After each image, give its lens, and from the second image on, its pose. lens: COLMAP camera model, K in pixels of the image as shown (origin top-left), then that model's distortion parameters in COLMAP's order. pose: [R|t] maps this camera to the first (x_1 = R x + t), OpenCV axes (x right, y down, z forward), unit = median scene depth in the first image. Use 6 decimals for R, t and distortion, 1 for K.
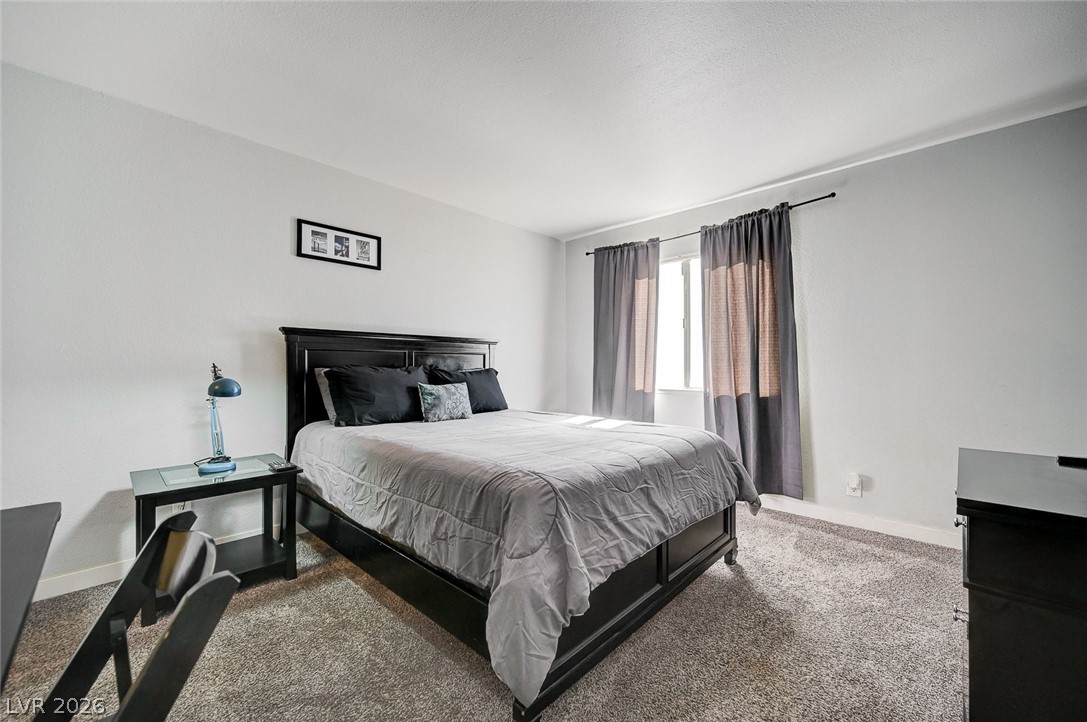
lens RADIAL K [[437.0, 0, 546.3], [0, 437.0, 360.2], [0, 0, 1]] dist [-0.000948, 0.001097]
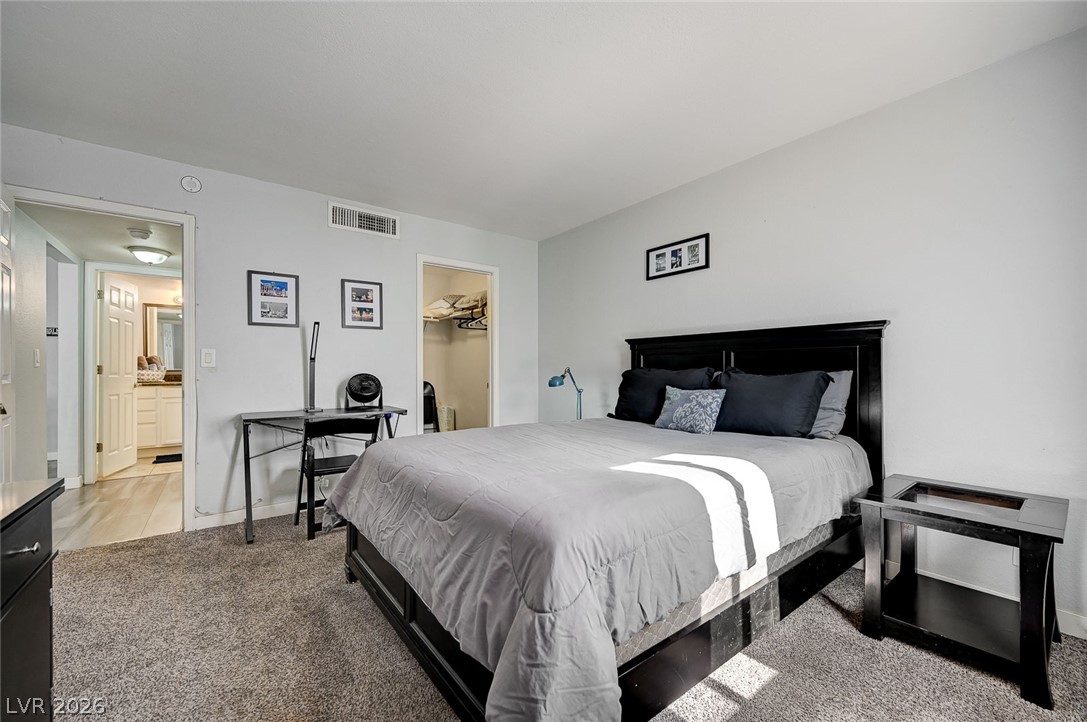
lens RADIAL K [[437.0, 0, 550.7], [0, 437.0, 369.1], [0, 0, 1]] dist [-0.000948, 0.001097]
pose [[-0.161459, -0.003900, -0.986872, 0.658092], [0.008794, 0.999947, -0.005391, 0.017486], [0.986840, -0.009549, -0.161416, 0.871931]]
